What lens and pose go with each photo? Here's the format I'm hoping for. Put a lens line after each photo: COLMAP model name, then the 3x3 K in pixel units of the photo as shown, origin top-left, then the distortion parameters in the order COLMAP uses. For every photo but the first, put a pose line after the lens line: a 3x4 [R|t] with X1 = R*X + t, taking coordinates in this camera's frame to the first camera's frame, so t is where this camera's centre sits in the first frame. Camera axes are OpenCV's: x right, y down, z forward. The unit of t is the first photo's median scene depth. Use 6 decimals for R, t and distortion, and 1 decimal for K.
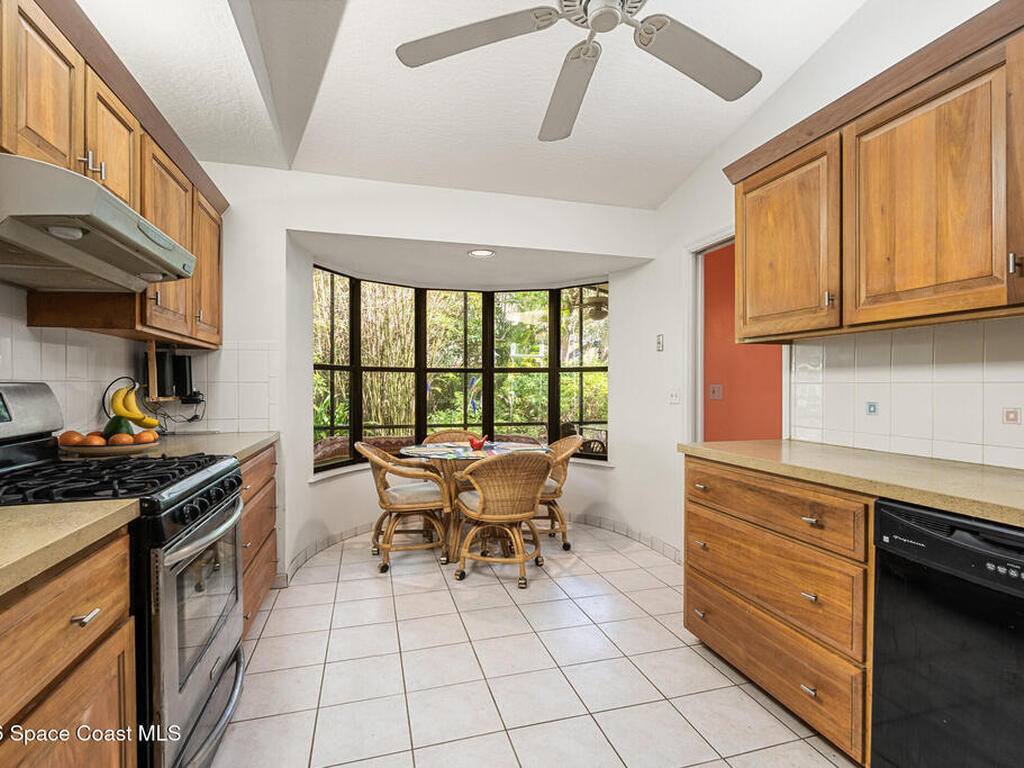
lens RADIAL K [[506.1, 0, 517.8], [0, 506.1, 387.7], [0, 0, 1]] dist [-0.007664, 0.000429]
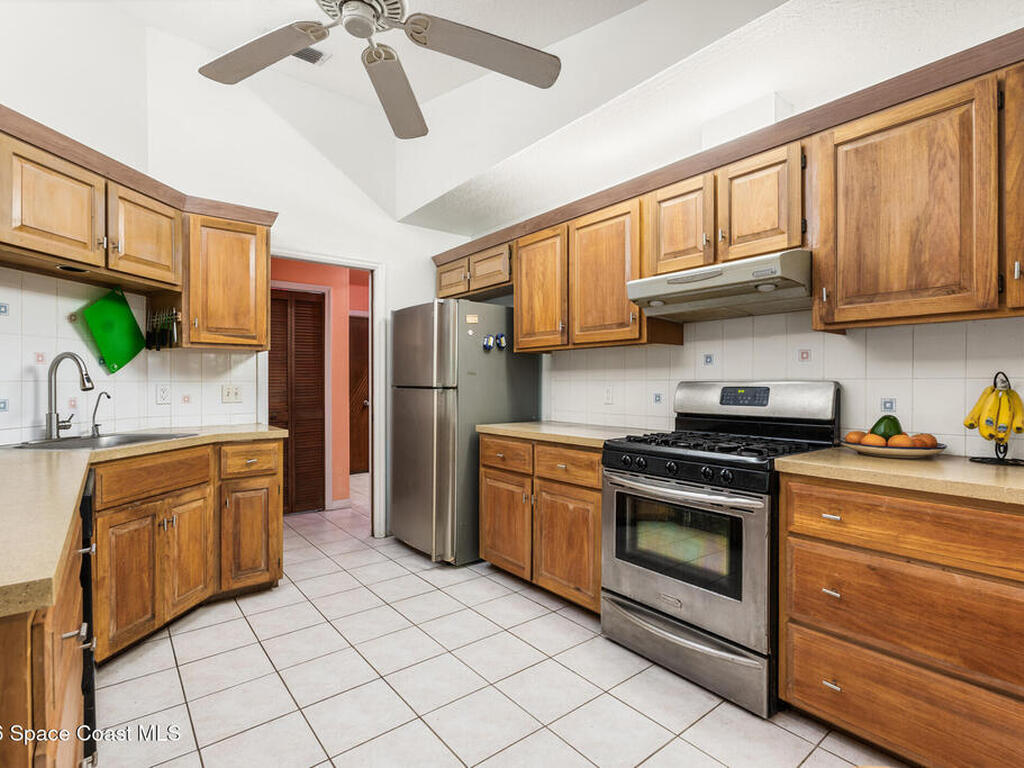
lens RADIAL K [[506.1, 0, 517.3], [0, 506.1, 383.5], [0, 0, 1]] dist [-0.007664, 0.000429]
pose [[-0.921685, 0.000551, -0.387939, 0.184238], [-0.001581, 0.999985, 0.005177, -0.006598], [0.387937, 0.005385, -0.921670, 1.397531]]
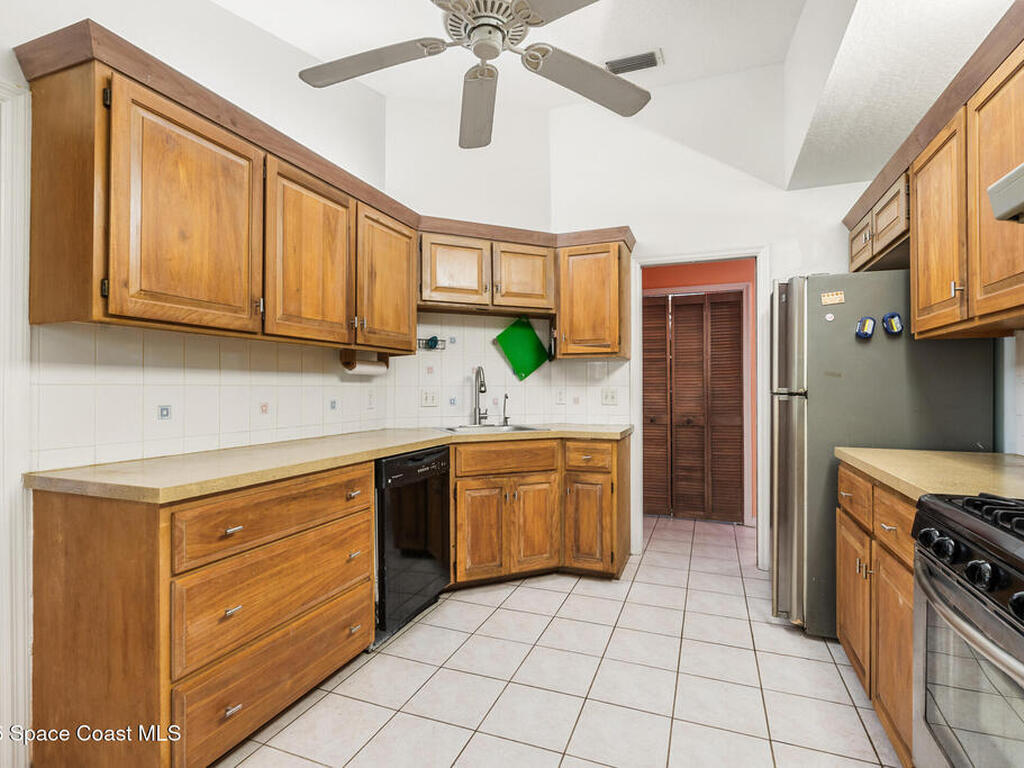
lens RADIAL K [[506.1, 0, 515.2], [0, 506.1, 384.7], [0, 0, 1]] dist [-0.007664, 0.000429]
pose [[-0.794117, 0.003185, 0.607757, -0.357980], [0.002977, 0.999995, -0.001350, -0.006520], [-0.607758, 0.000737, -0.794122, 1.229548]]
